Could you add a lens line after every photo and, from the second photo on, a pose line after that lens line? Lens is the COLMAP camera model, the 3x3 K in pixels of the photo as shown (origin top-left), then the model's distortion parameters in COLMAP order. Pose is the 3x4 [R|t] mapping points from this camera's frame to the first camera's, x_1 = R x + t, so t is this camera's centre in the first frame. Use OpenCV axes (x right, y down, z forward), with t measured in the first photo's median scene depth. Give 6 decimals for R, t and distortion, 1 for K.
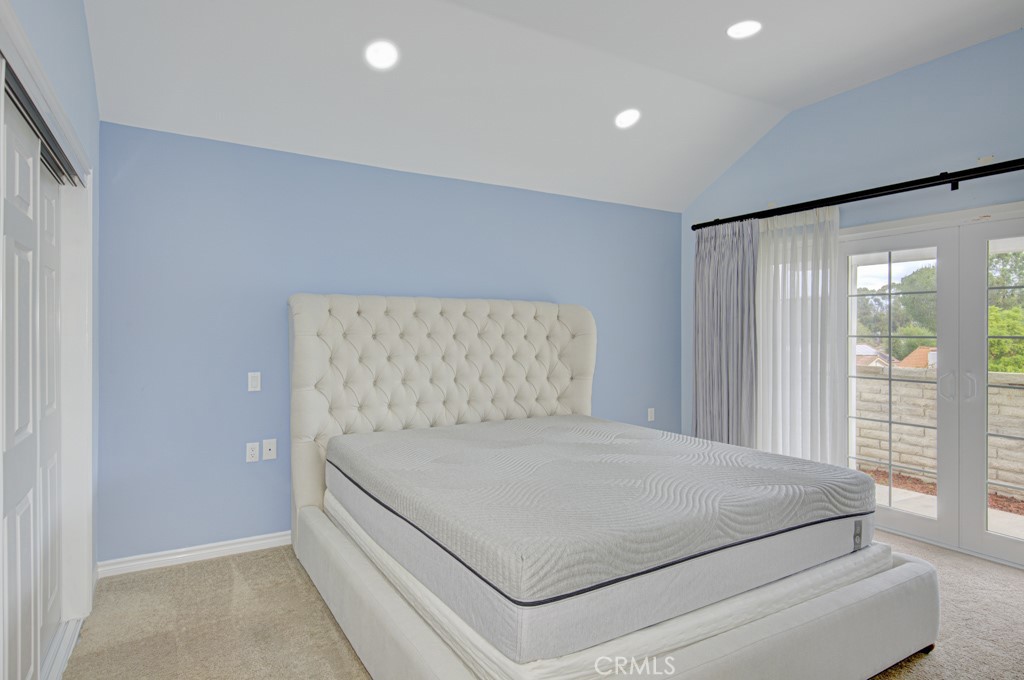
lens RADIAL K [[585.4, 0, 521.1], [0, 585.4, 333.0], [0, 0, 1]] dist [-0.006796, 0.006192]
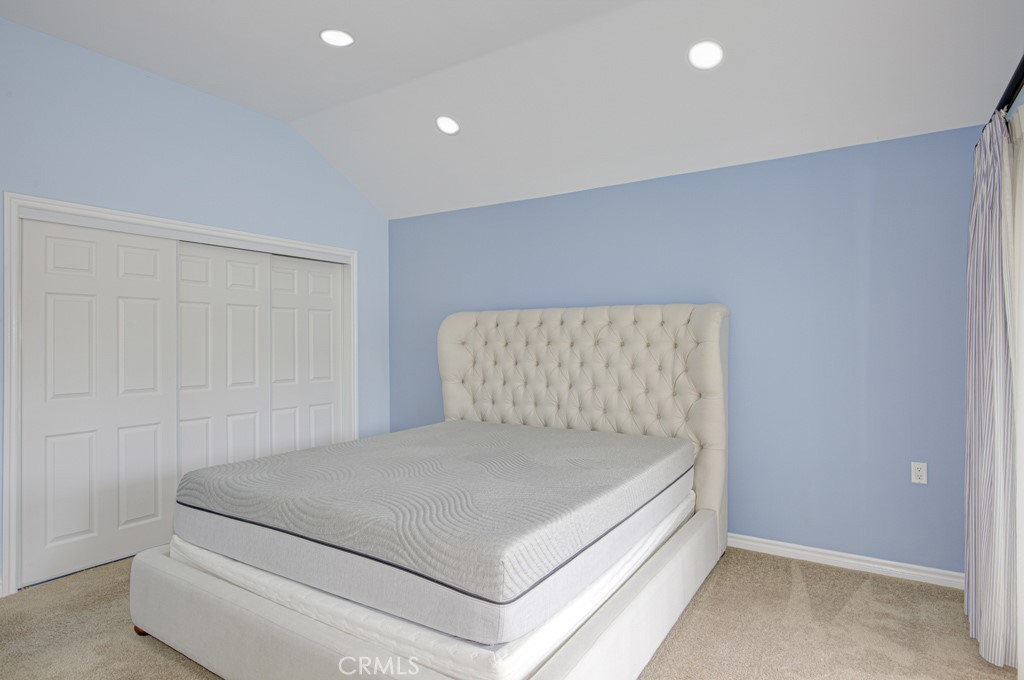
lens RADIAL K [[585.4, 0, 519.9], [0, 585.4, 349.0], [0, 0, 1]] dist [-0.006796, 0.006192]
pose [[0.415826, 0.005596, -0.909427, 1.226249], [0.005980, 0.999943, 0.008887, 0.007841], [0.909425, -0.009134, 0.415769, 0.748719]]
